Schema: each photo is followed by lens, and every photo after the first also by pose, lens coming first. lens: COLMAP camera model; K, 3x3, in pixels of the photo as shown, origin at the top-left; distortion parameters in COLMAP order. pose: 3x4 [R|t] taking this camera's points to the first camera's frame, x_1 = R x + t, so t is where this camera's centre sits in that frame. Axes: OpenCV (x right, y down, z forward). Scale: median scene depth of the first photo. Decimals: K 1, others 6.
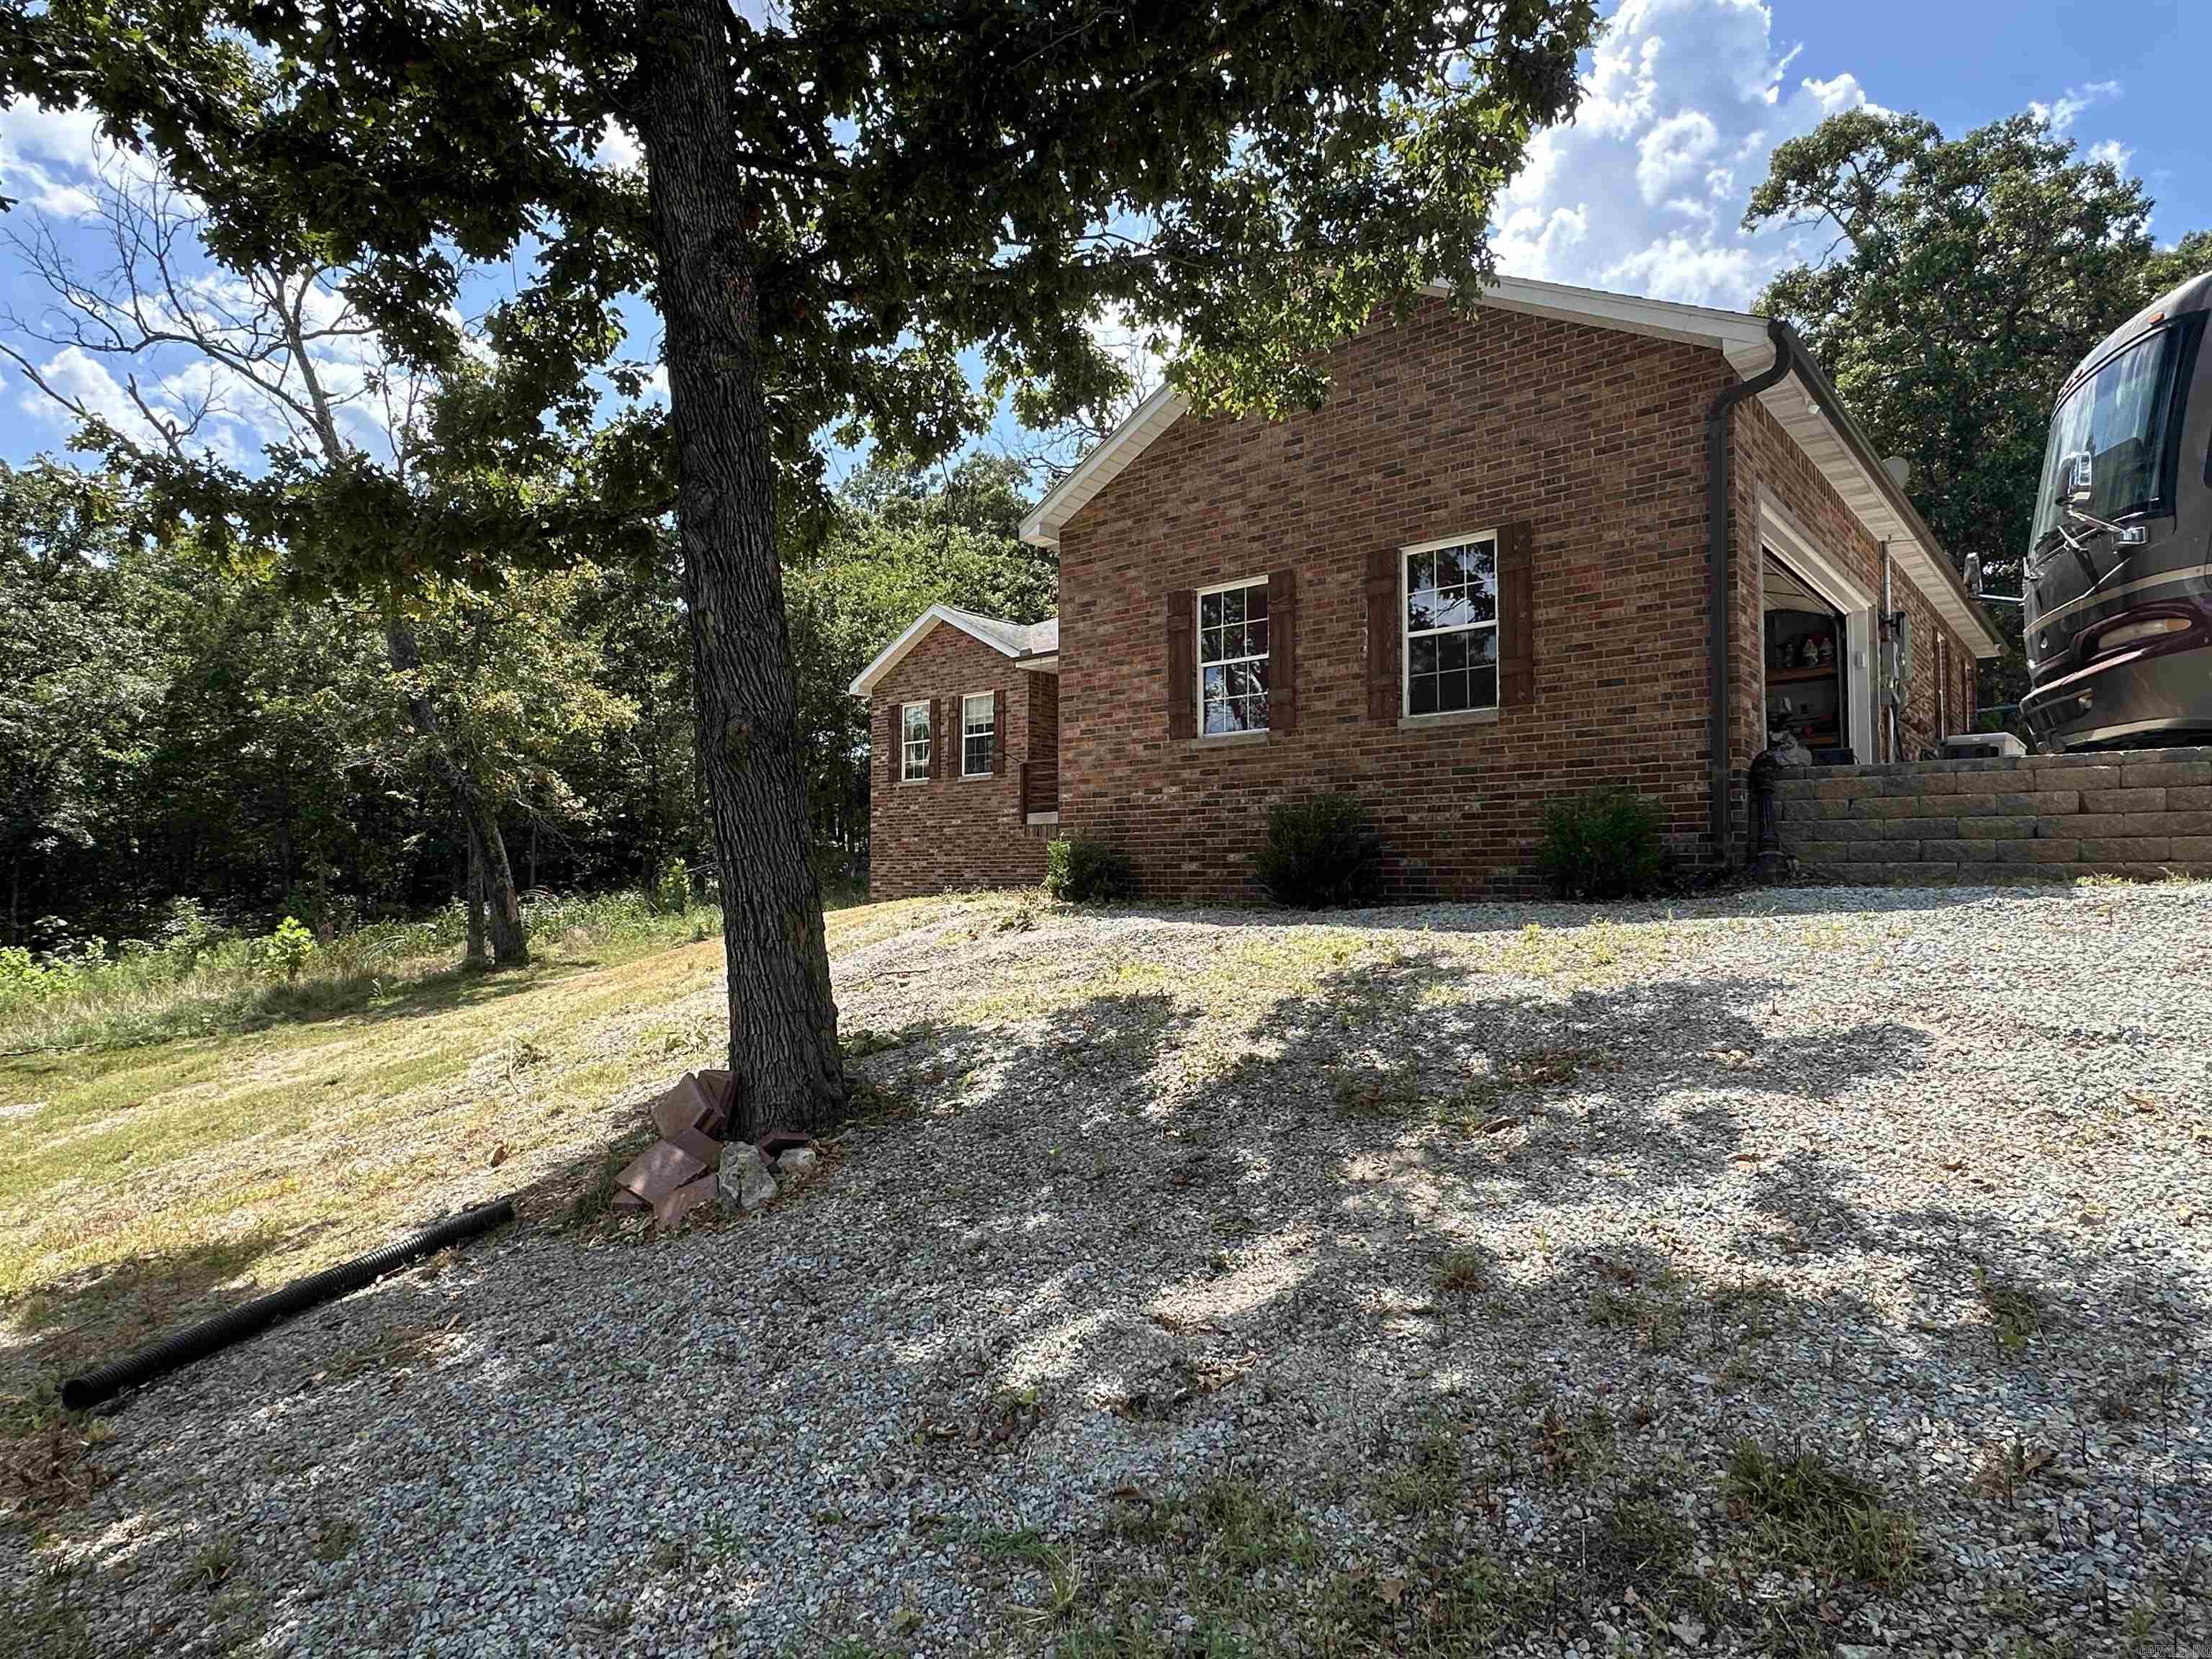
lens RADIAL K [[1231.5, 0, 1098.0], [0, 1231.5, 829.4], [0, 0, 1]] dist [0.001661, 0.001187]
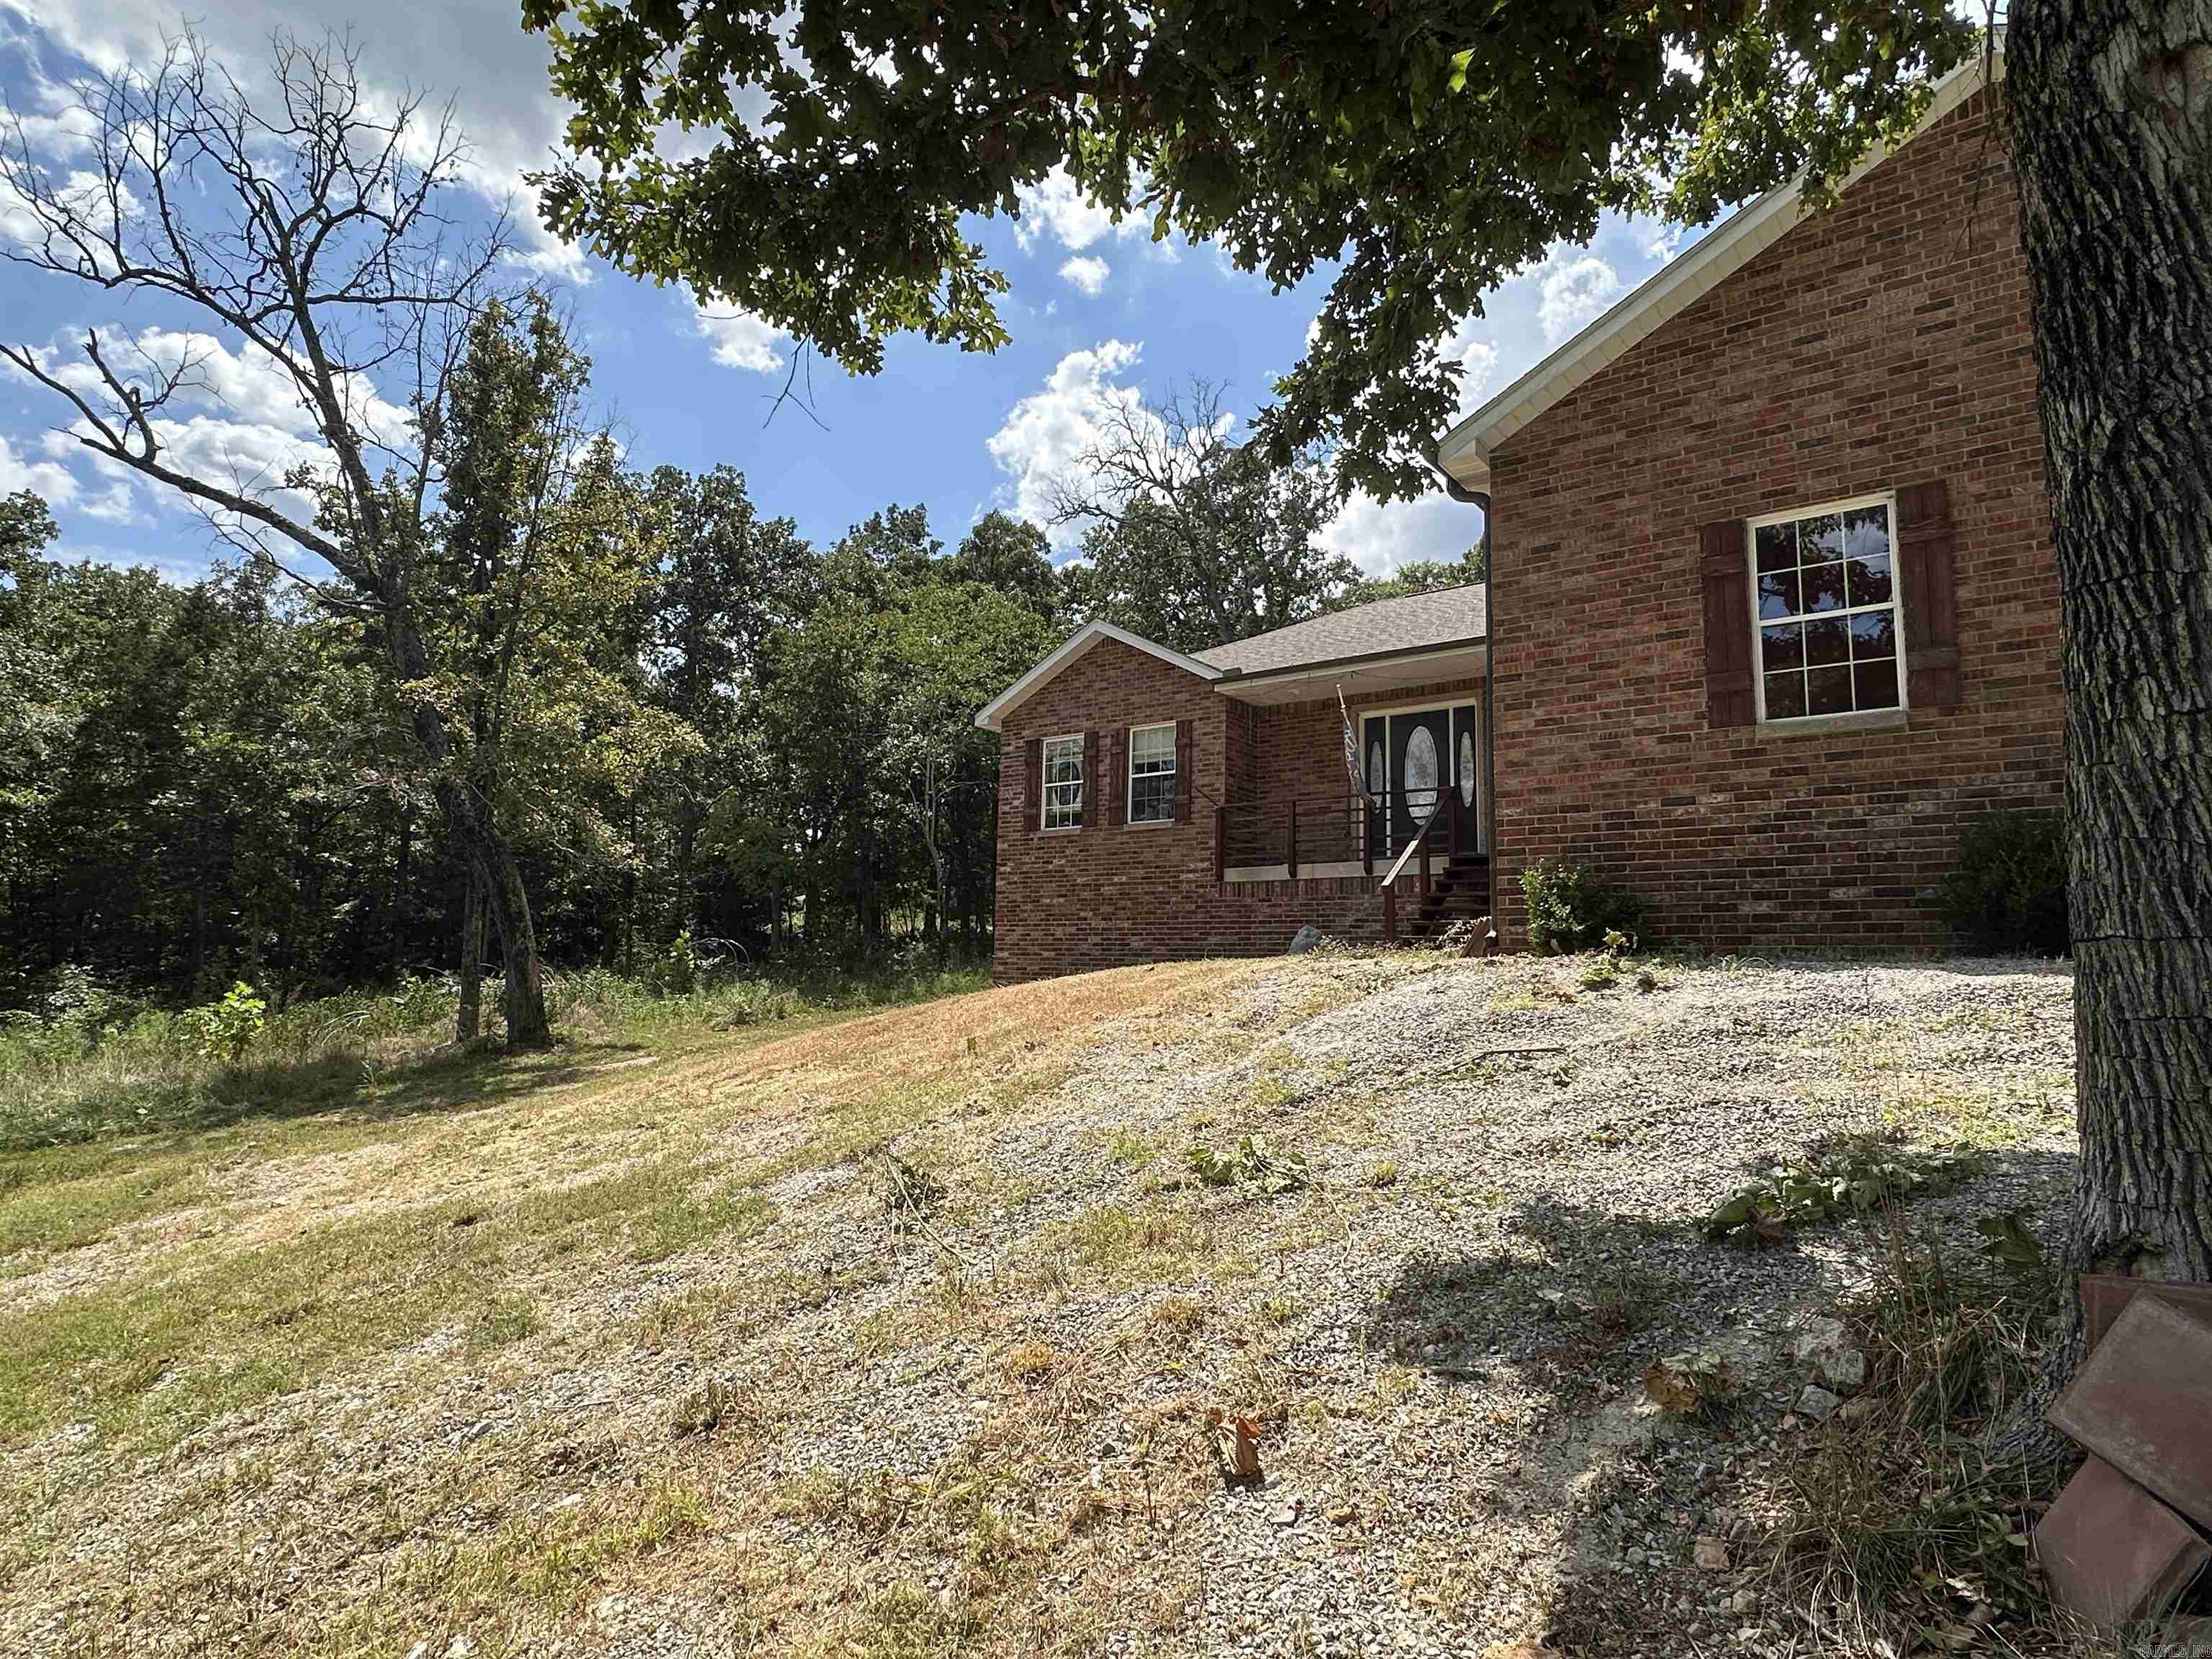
lens RADIAL K [[1226.4, 0, 1106.0], [0, 1226.4, 829.5], [0, 0, 1]] dist [0.000448, -0.001027]
pose [[0.996952, 0.029888, 0.072059, -0.189954], [-0.023993, 0.996398, -0.081333, 0.028616], [-0.074231, 0.079357, 0.994079, 0.189927]]
